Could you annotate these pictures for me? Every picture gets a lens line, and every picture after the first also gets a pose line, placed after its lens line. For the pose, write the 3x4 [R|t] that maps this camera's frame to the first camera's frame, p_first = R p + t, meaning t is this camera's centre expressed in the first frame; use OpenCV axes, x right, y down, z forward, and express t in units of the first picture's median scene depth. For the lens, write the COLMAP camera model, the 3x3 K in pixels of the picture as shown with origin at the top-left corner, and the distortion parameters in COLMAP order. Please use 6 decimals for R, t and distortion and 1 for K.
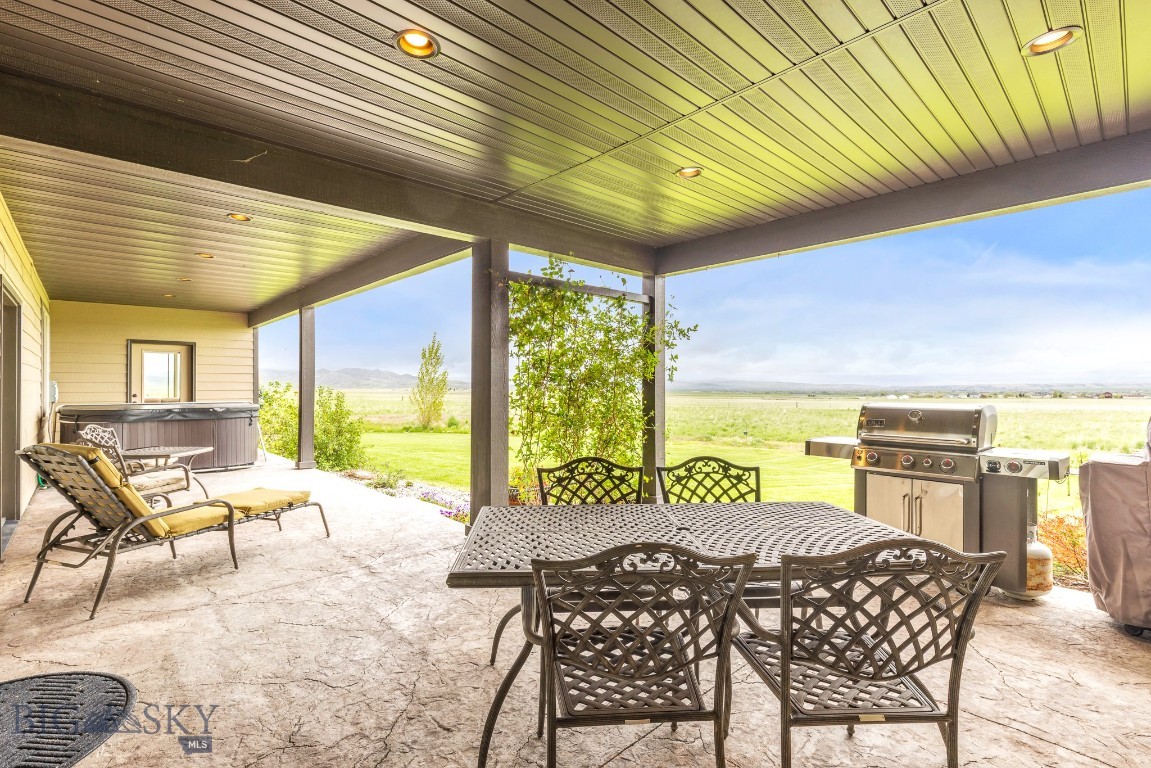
lens RADIAL K [[519.8, 0, 575.5], [0, 519.8, 384.0], [0, 0, 1]] dist [0.000040, 0.000035]
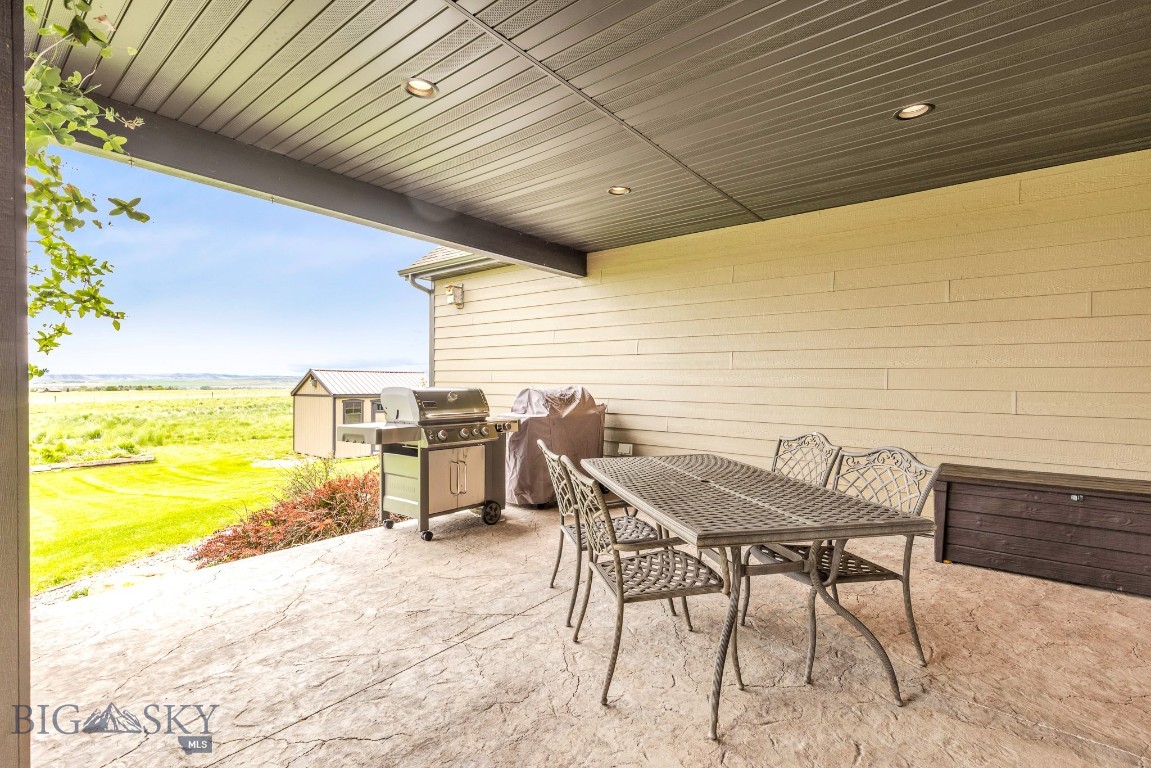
lens RADIAL K [[519.8, 0, 575.5], [0, 519.8, 384.0], [0, 0, 1]] dist [0.000040, 0.000035]
pose [[-0.149841, -0.009027, 0.988669, -0.623873], [-0.002654, 0.999958, 0.008728, 0.021772], [-0.988707, -0.001316, -0.149858, 0.956842]]
